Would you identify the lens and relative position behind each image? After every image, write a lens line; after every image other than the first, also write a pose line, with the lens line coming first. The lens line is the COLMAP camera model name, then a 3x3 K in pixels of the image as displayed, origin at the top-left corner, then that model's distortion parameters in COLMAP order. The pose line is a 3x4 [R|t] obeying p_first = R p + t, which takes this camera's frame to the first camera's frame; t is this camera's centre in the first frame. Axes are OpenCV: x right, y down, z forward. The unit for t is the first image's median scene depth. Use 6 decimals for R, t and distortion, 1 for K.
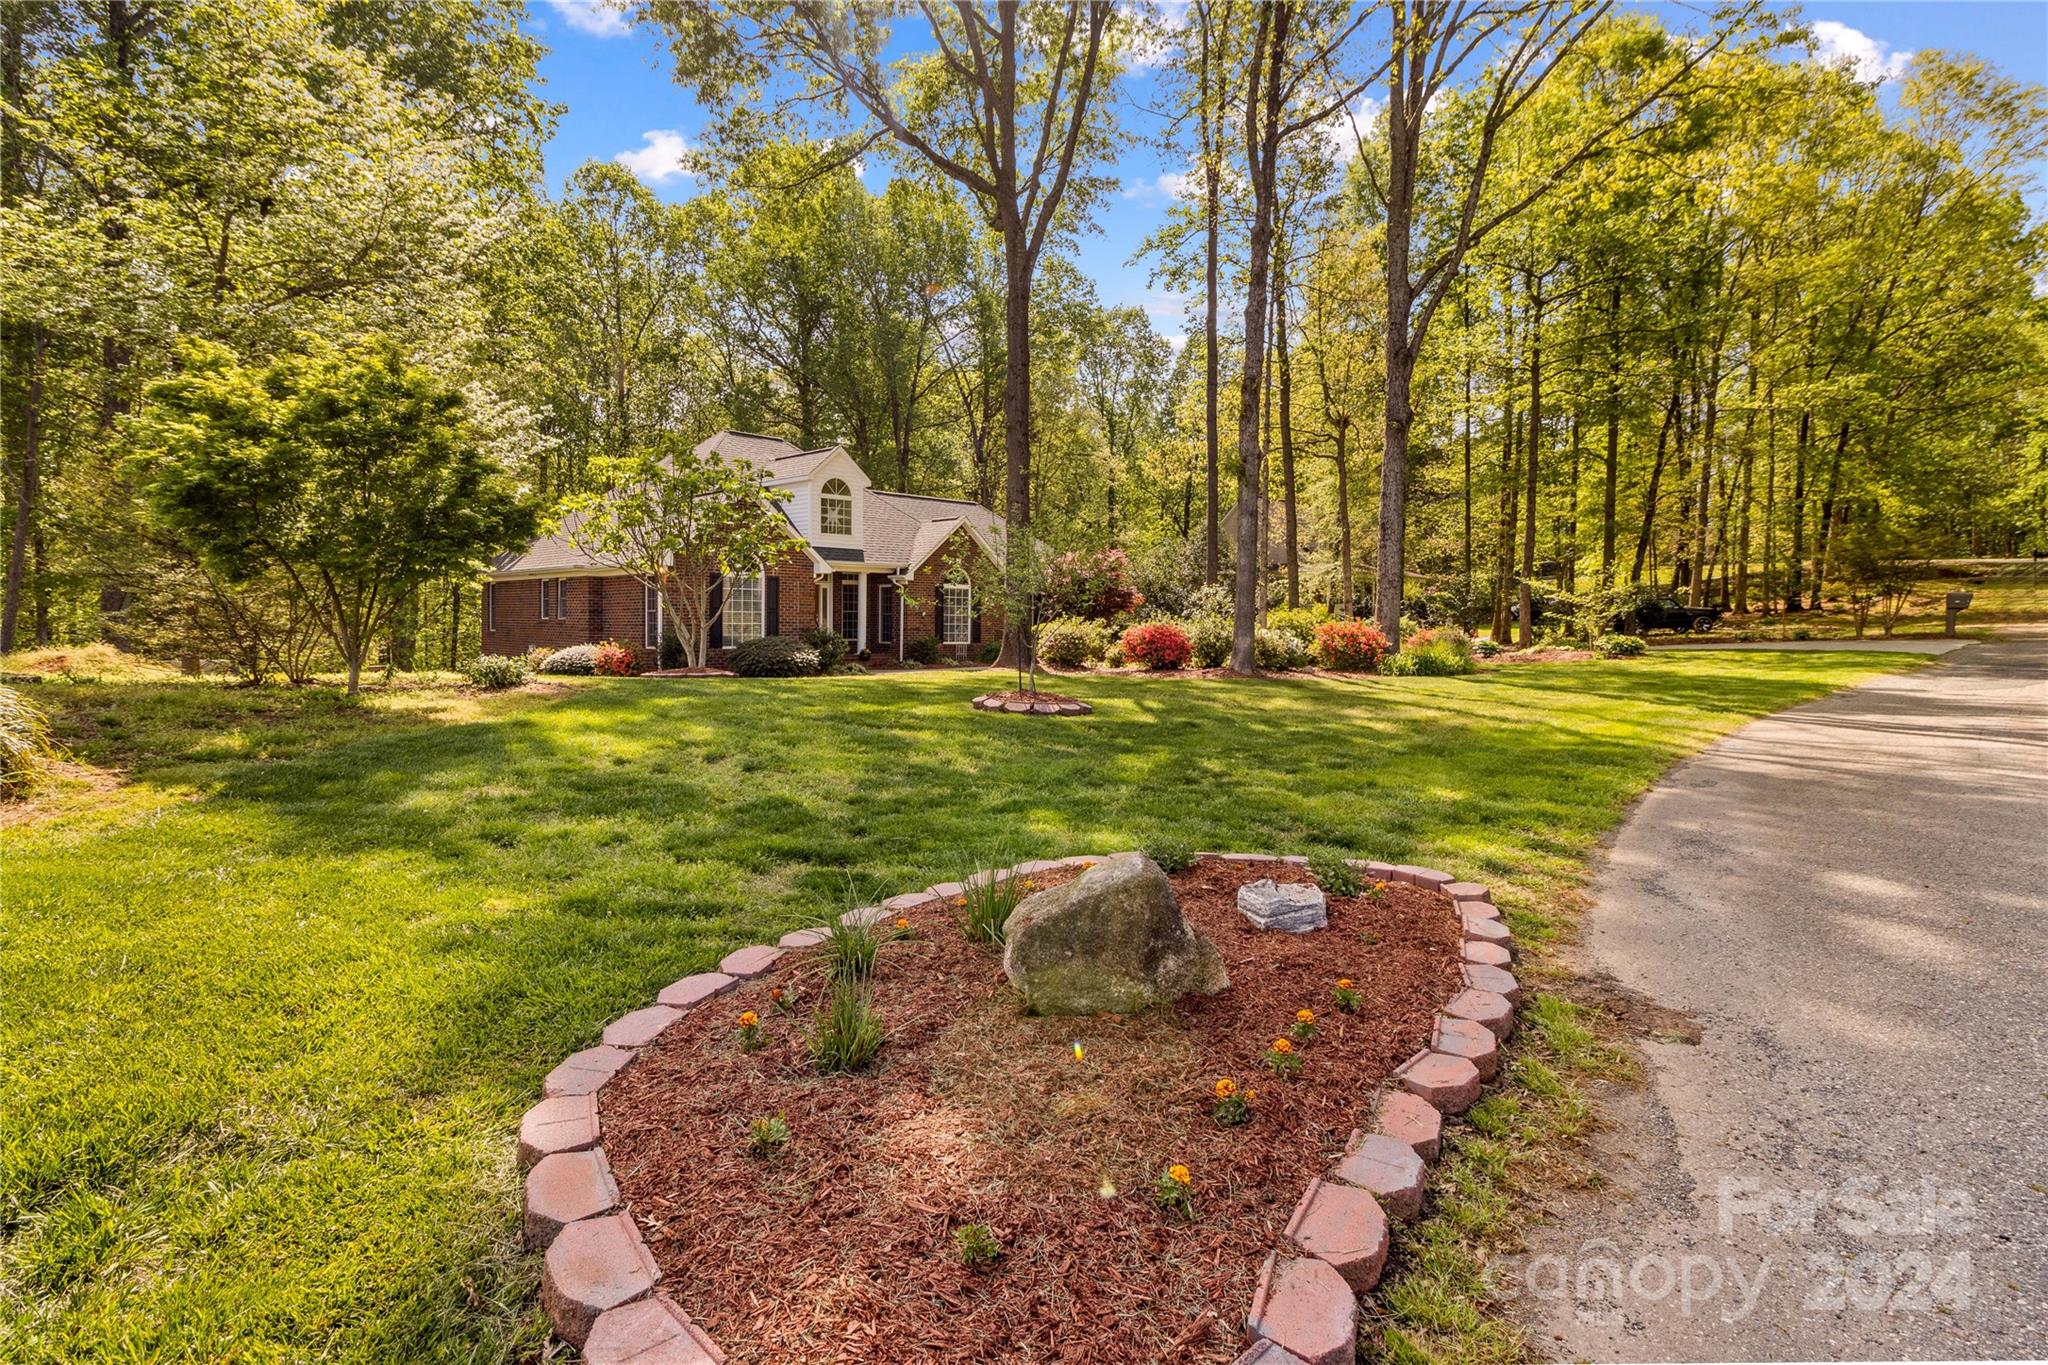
lens RADIAL K [[965.1, 0, 1024.0], [0, 965.1, 682.5], [0, 0, 1]] dist [-0.002043, -0.000747]
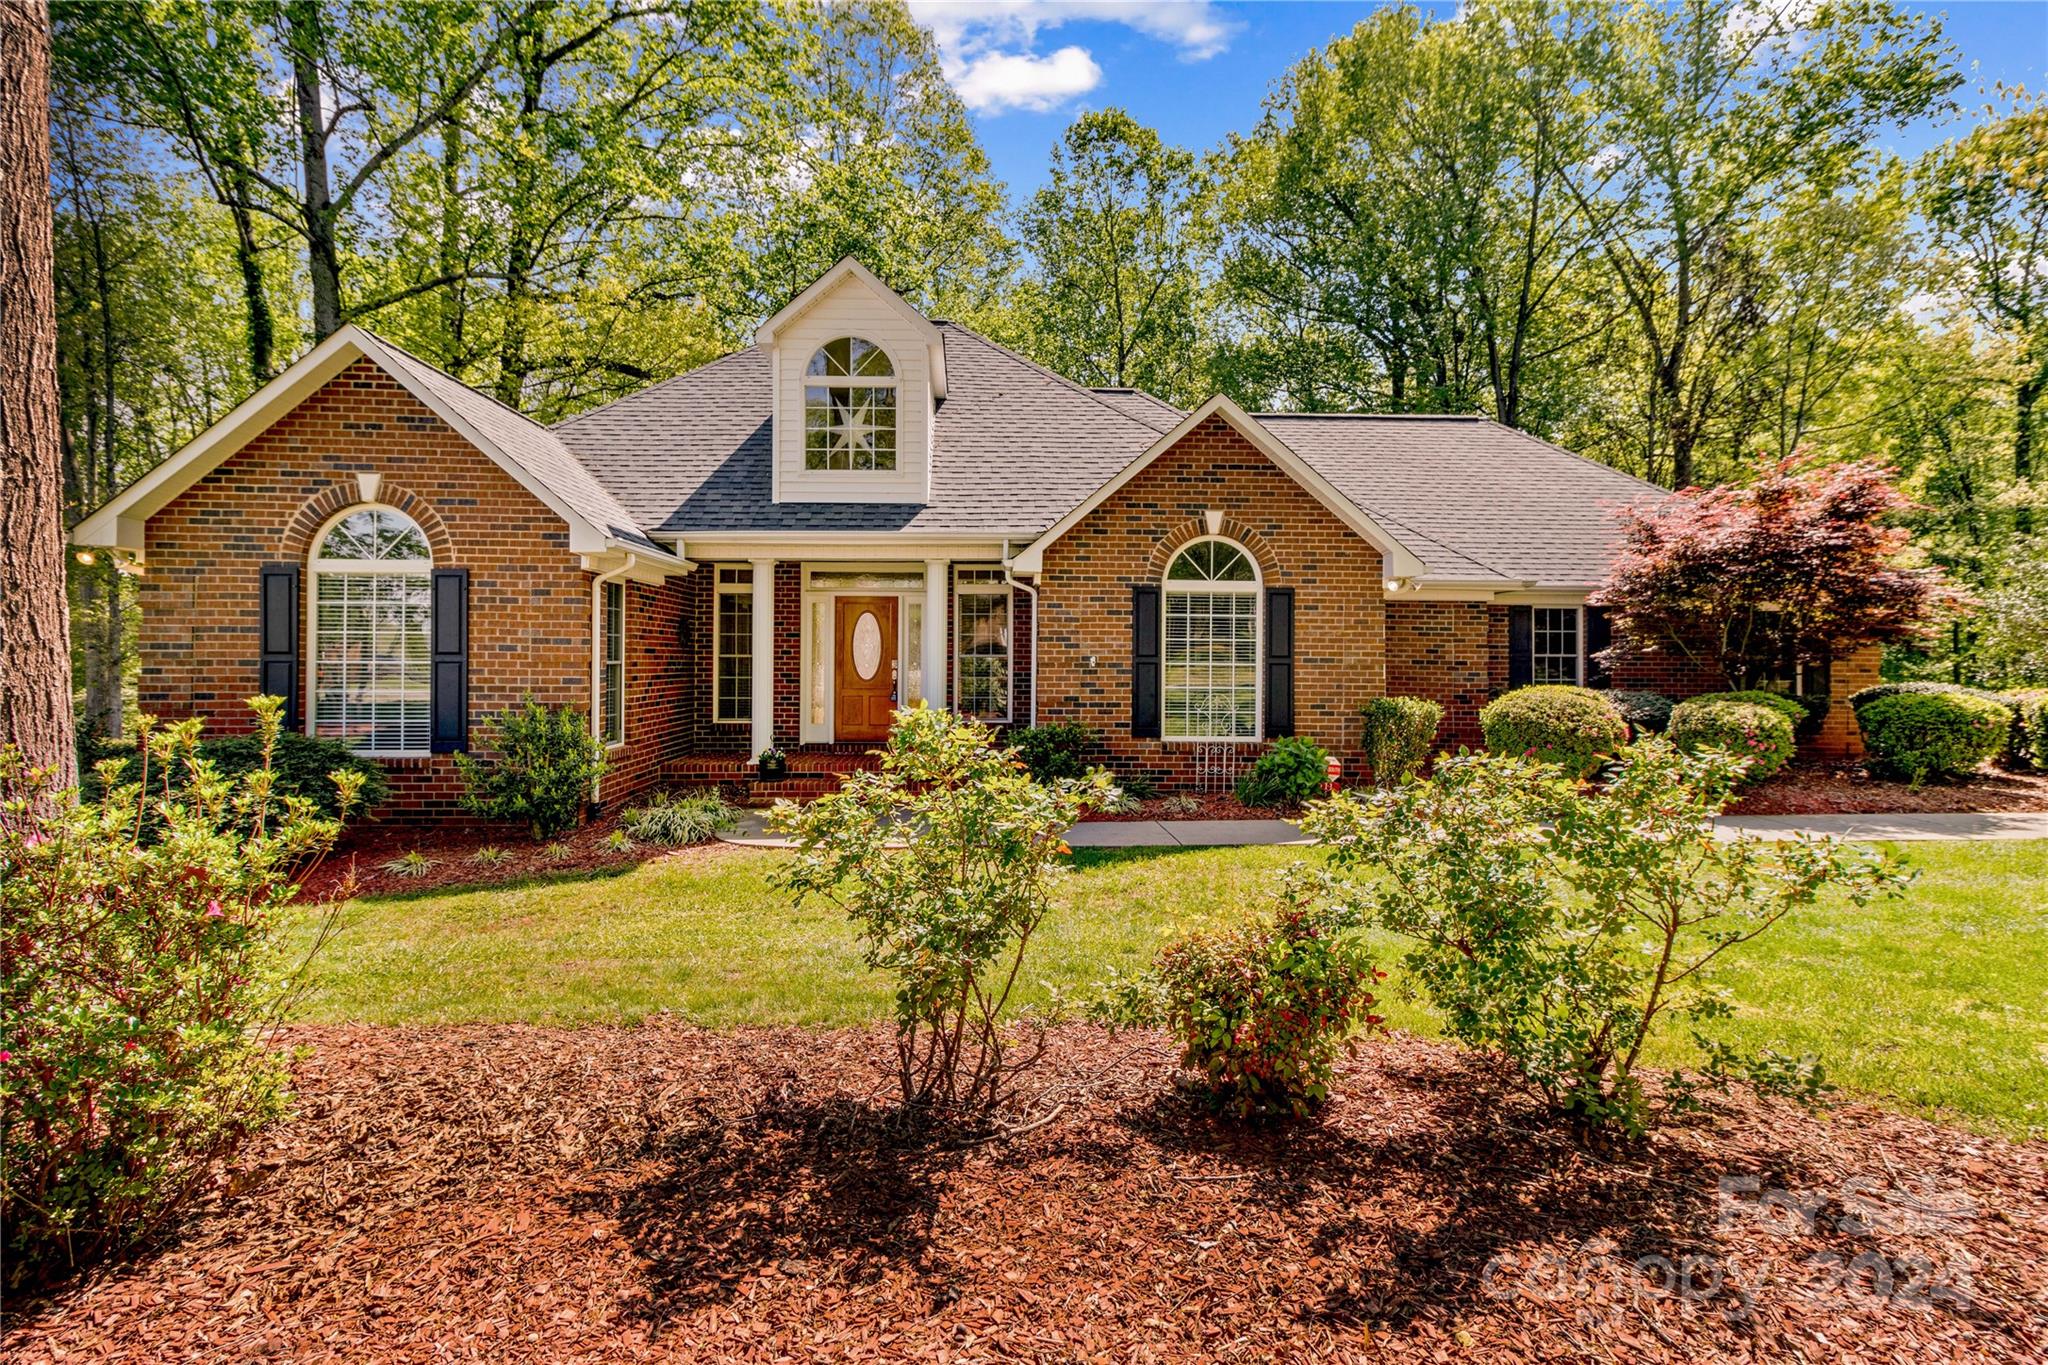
lens RADIAL K [[985.3, 0, 1029.1], [0, 985.3, 674.3], [0, 0, 1]] dist [0.005601, 0.000656]
pose [[0.725761, -0.003584, -0.687938, 0.144068], [-0.036196, 0.998402, -0.043388, -0.051142], [0.686994, 0.056390, 0.724471, 0.740044]]
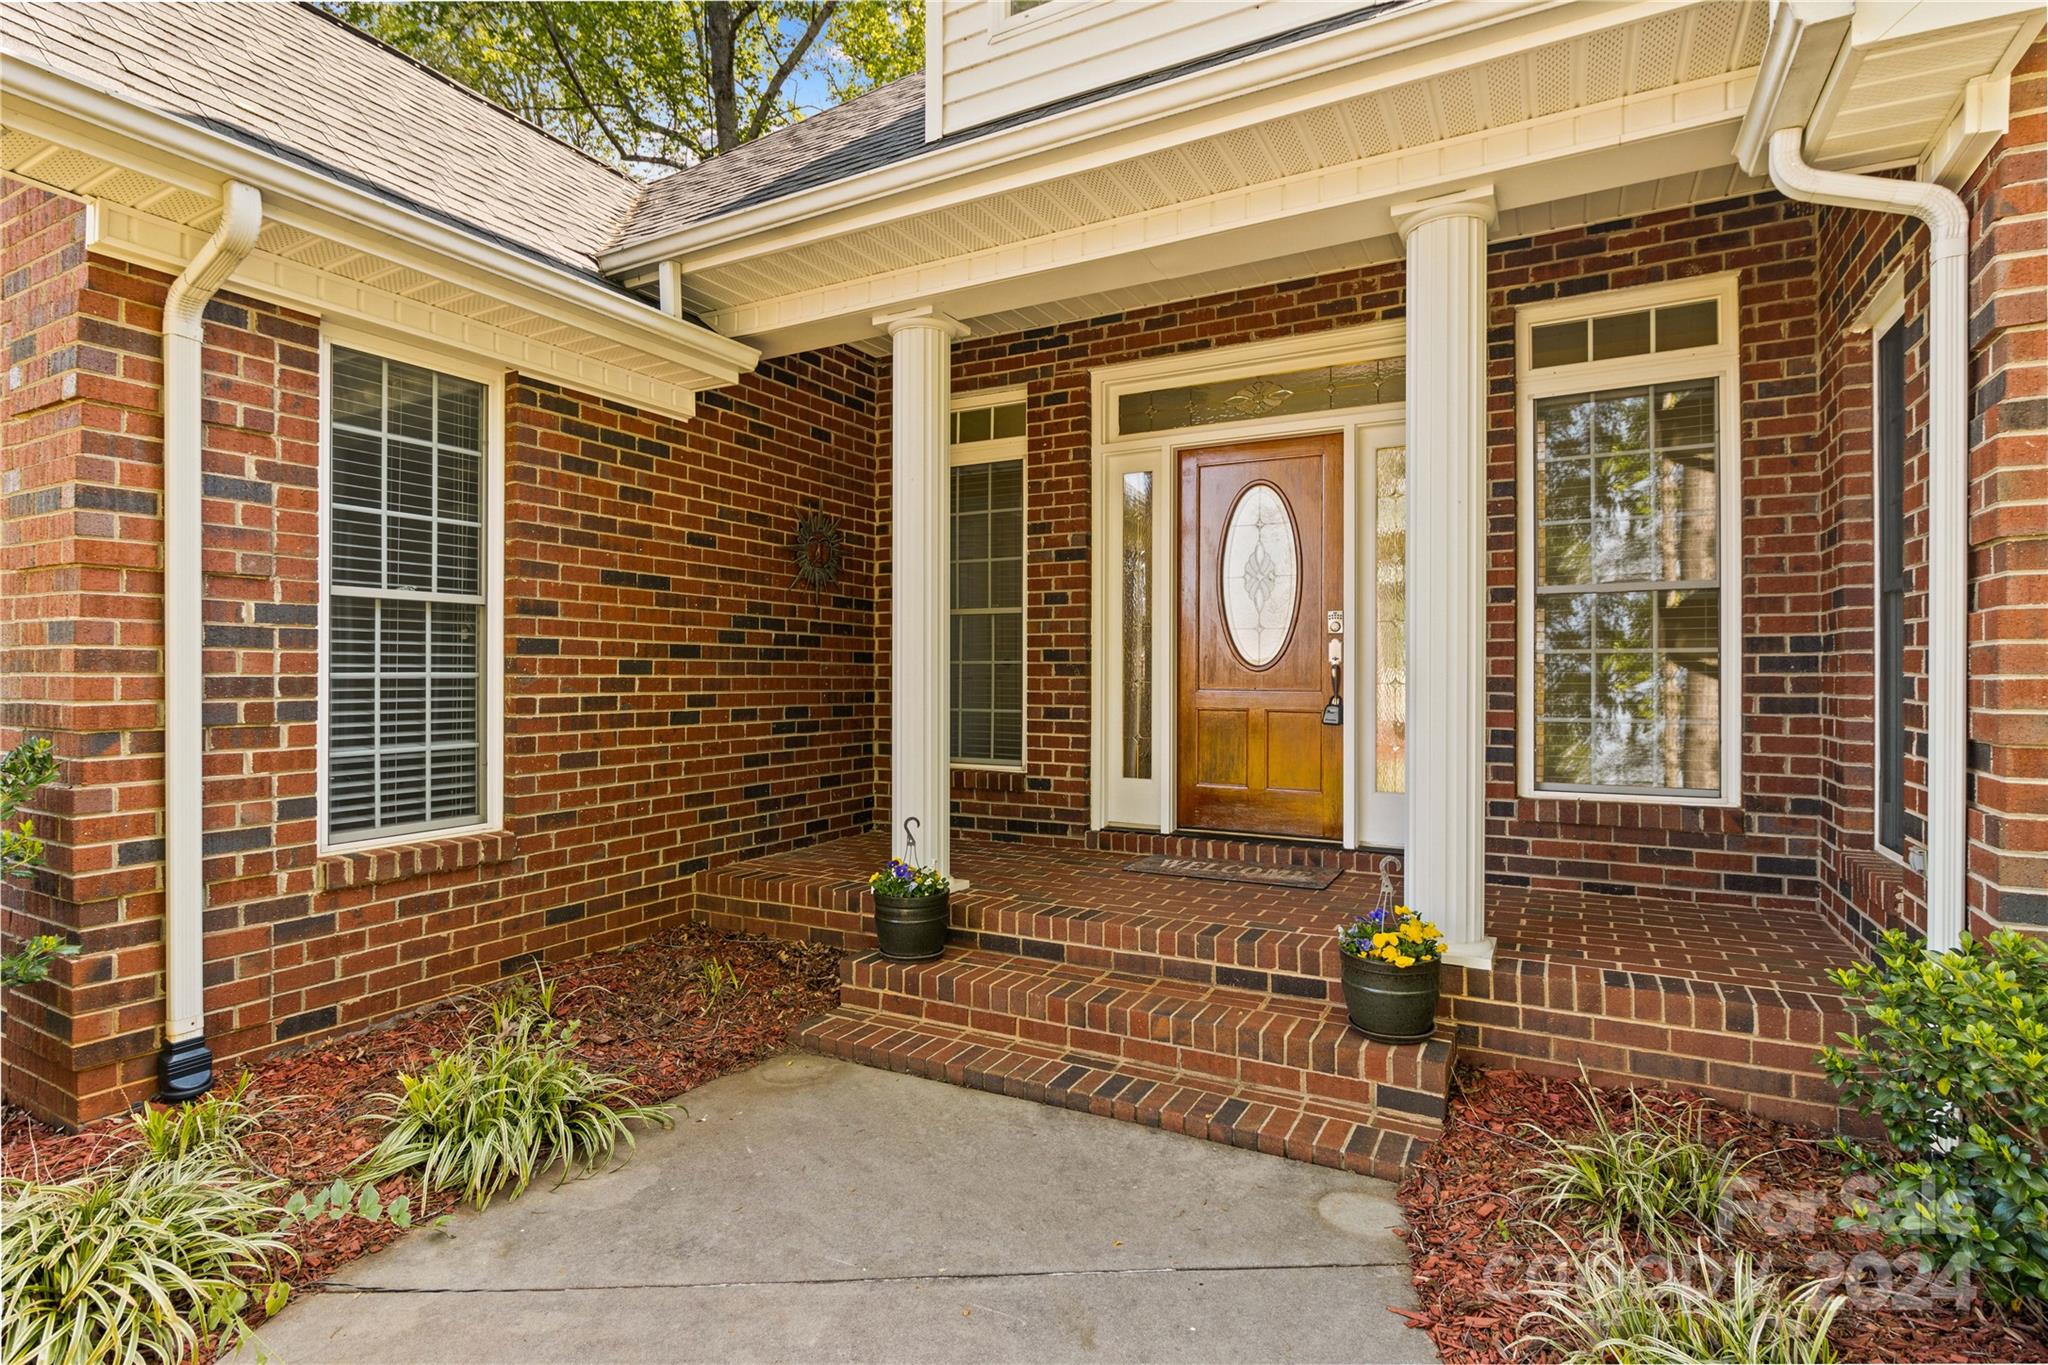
lens RADIAL K [[1012.9, 0, 1024.0], [0, 1012.9, 682.5], [0, 0, 1]] dist [-0.000376, -0.000122]
pose [[0.279158, -0.007614, -0.960215, -0.070693], [-0.058385, 0.997984, -0.024887, -0.055942], [0.958469, 0.063009, 0.278150, 0.935581]]
